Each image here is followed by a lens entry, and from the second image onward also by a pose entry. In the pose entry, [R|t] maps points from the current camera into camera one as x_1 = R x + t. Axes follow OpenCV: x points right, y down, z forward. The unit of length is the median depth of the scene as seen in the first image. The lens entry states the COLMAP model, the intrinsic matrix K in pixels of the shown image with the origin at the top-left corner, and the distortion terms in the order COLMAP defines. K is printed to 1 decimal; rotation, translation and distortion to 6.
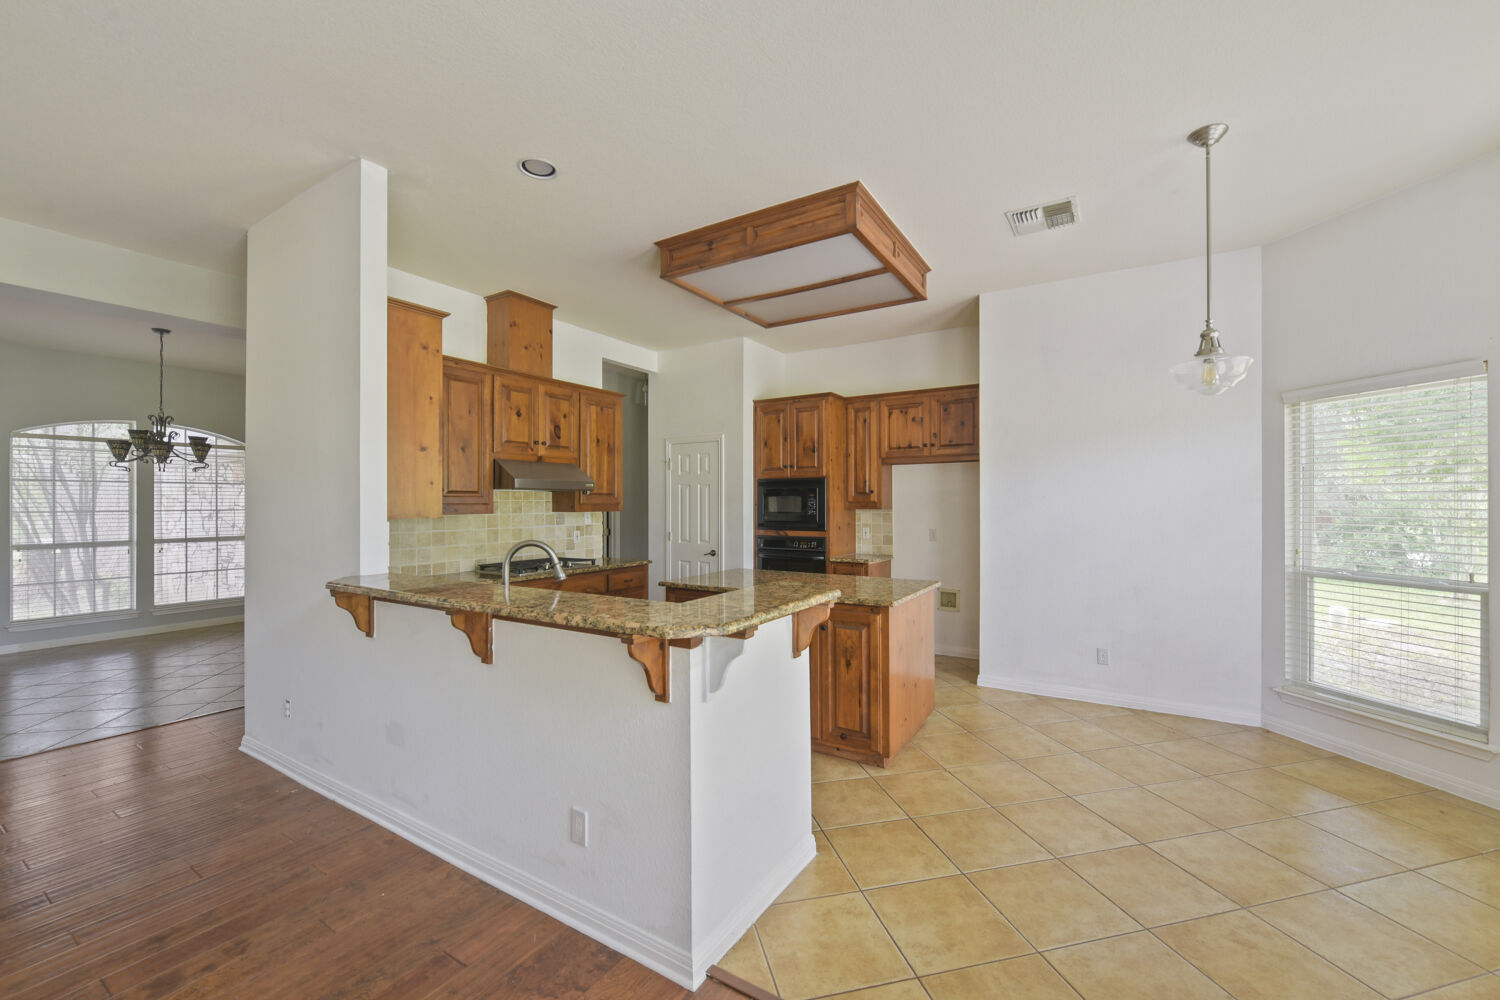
lens RADIAL K [[592.2, 0, 751.2], [0, 592.2, 505.1], [0, 0, 1]] dist [-0.012849, -0.000844]
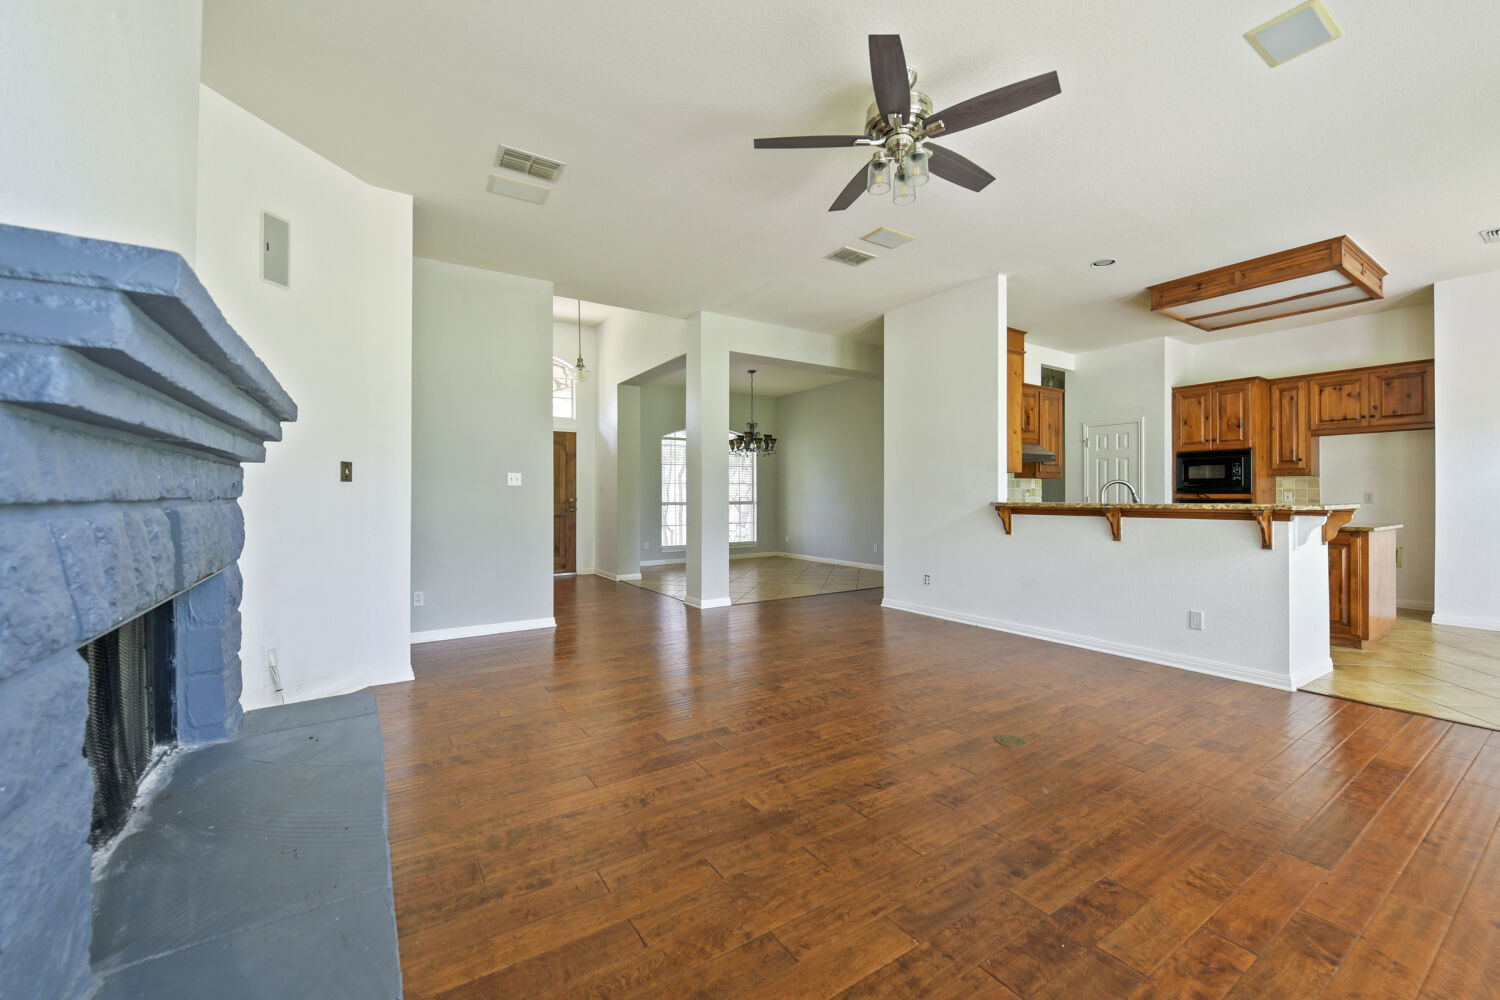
lens RADIAL K [[592.2, 0, 751.6], [0, 592.2, 496.7], [0, 0, 1]] dist [-0.012849, -0.000844]
pose [[0.907471, 0.002376, -0.420109, -0.294953], [-0.002000, 0.999997, 0.001336, 0.051604], [0.420111, -0.000372, 0.907473, -0.497313]]
